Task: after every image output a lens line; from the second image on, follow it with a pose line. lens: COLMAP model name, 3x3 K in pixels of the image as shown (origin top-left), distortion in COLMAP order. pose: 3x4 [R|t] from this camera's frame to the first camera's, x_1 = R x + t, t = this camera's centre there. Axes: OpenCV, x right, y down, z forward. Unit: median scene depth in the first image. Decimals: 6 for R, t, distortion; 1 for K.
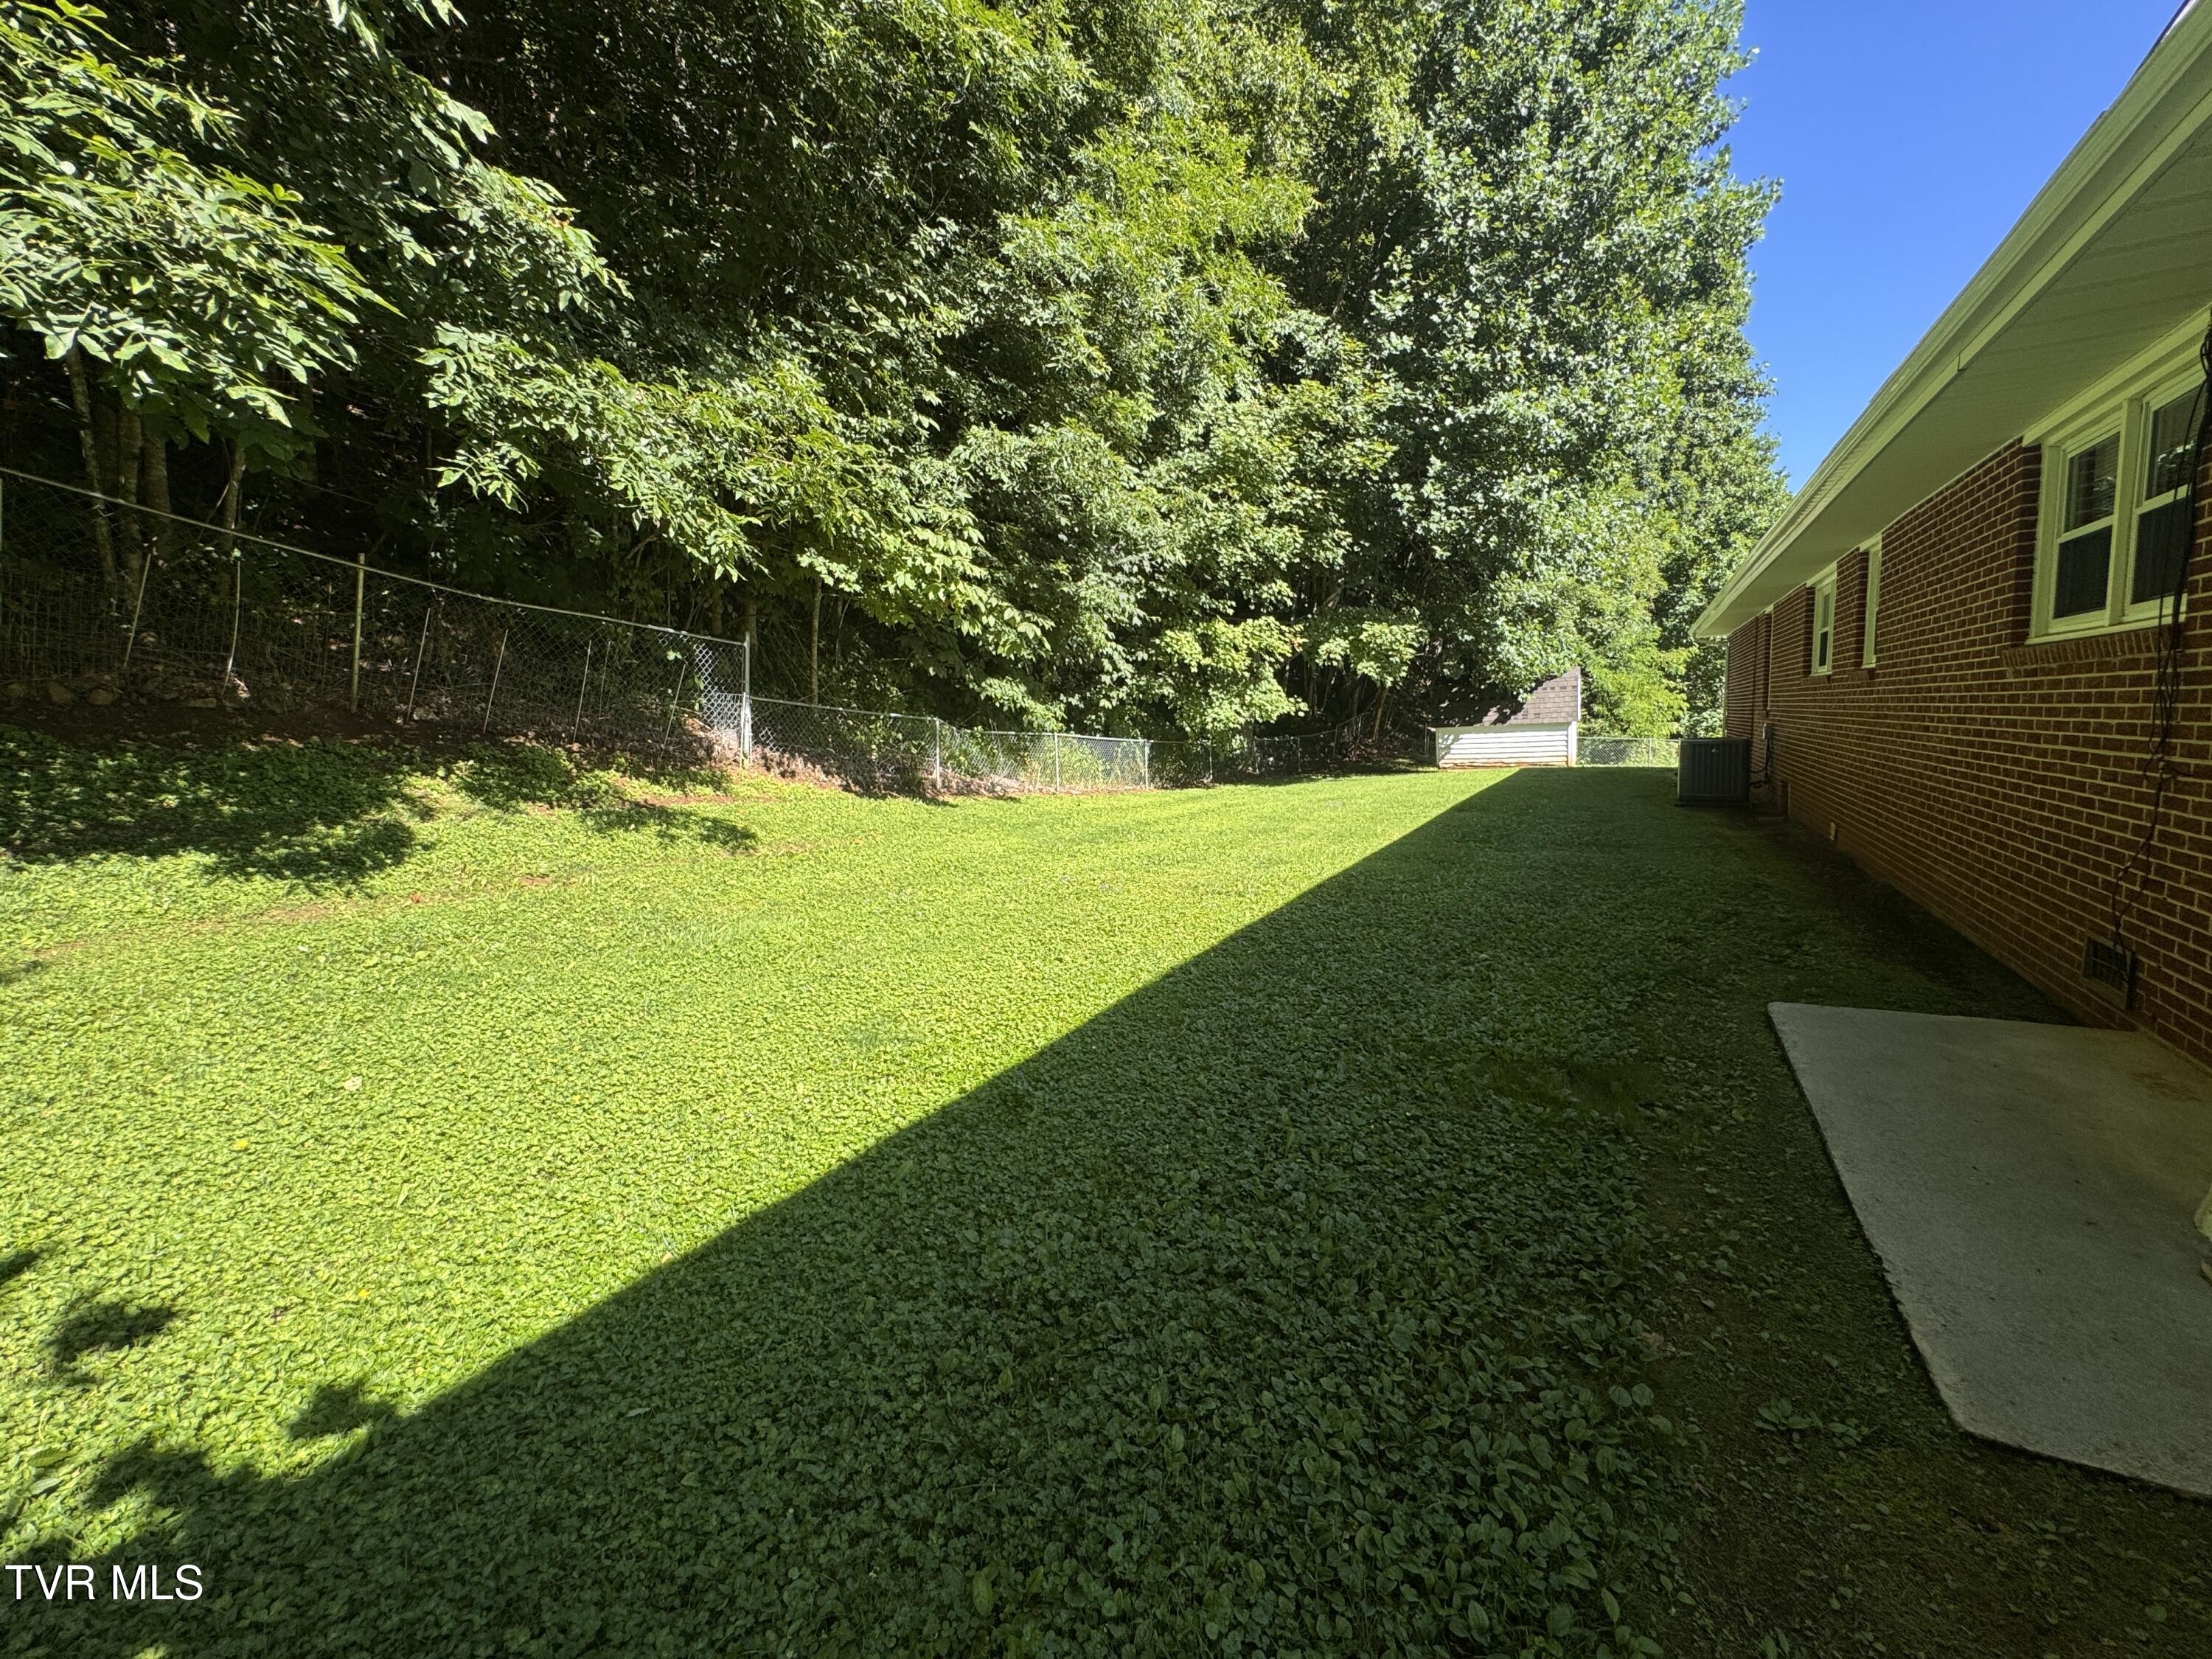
lens RADIAL K [[899.8, 0, 1112.1], [0, 899.8, 820.3], [0, 0, 1]] dist [-0.007838, 0.003124]
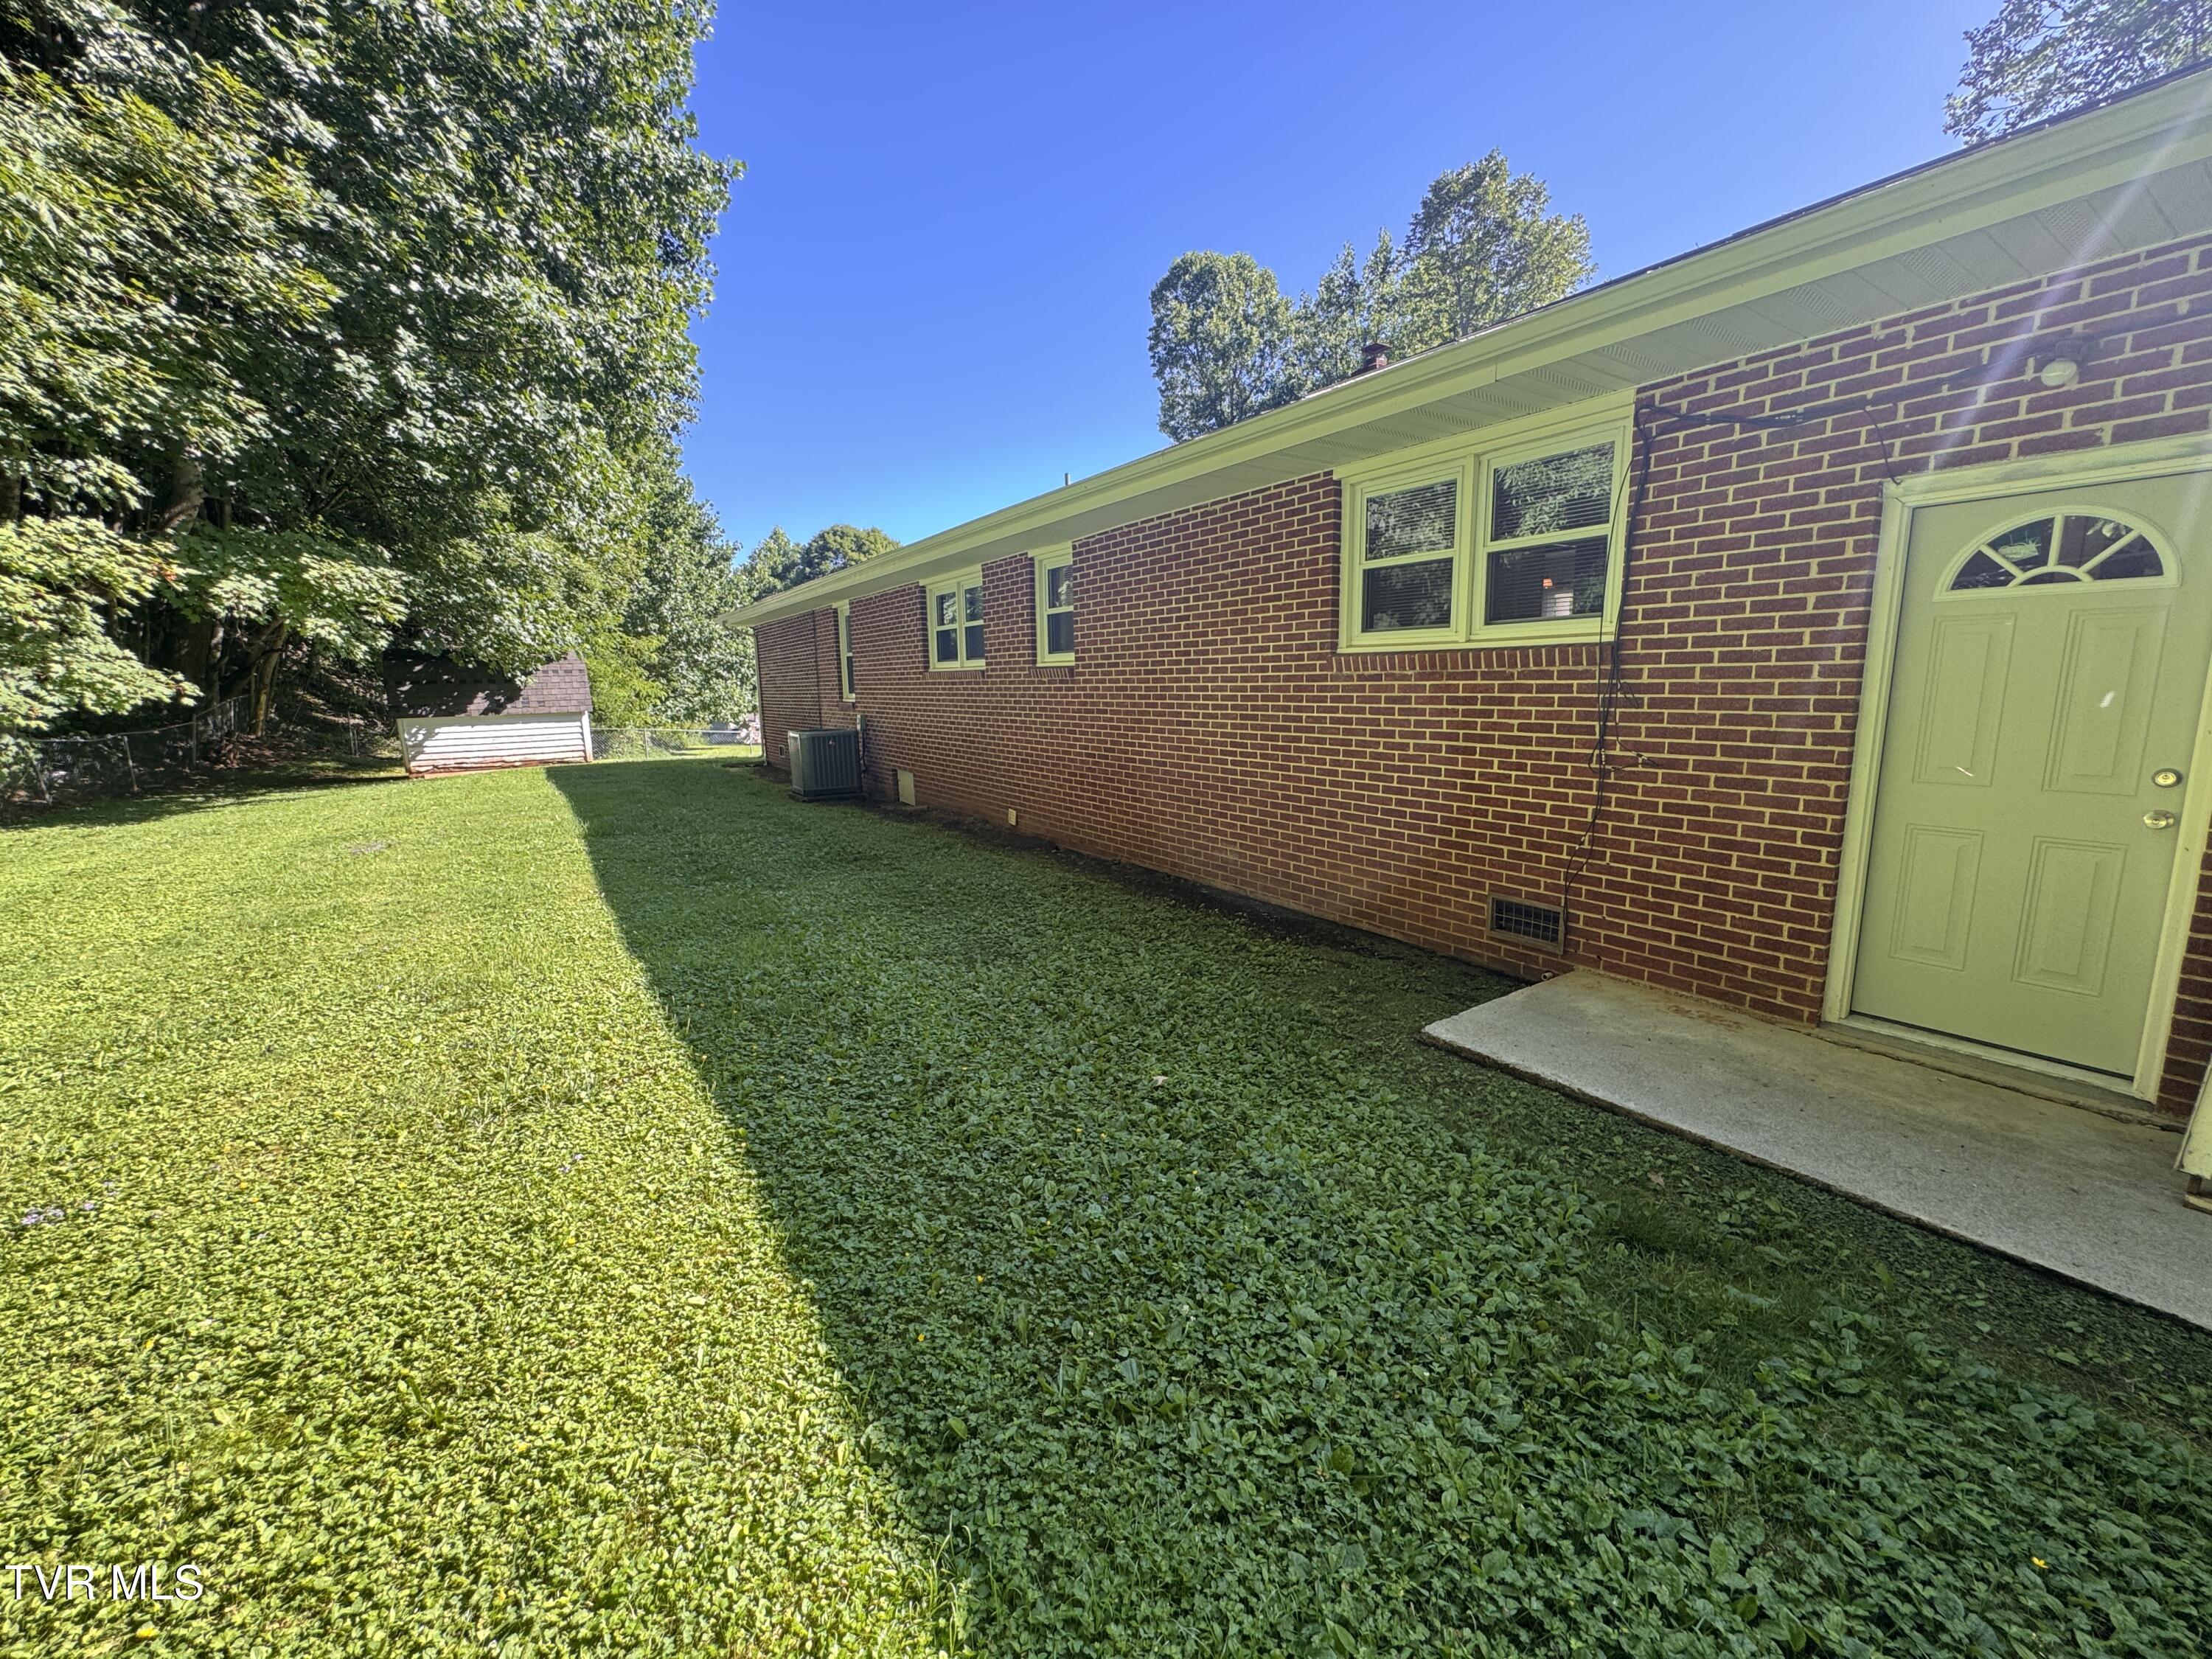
lens RADIAL K [[899.8, 0, 1112.1], [0, 899.8, 820.3], [0, 0, 1]] dist [-0.007838, 0.003124]
pose [[0.445586, -0.105702, 0.888977, -0.051652], [0.093280, 0.993082, 0.071326, -0.026714], [-0.890366, 0.051142, 0.452364, 0.218637]]
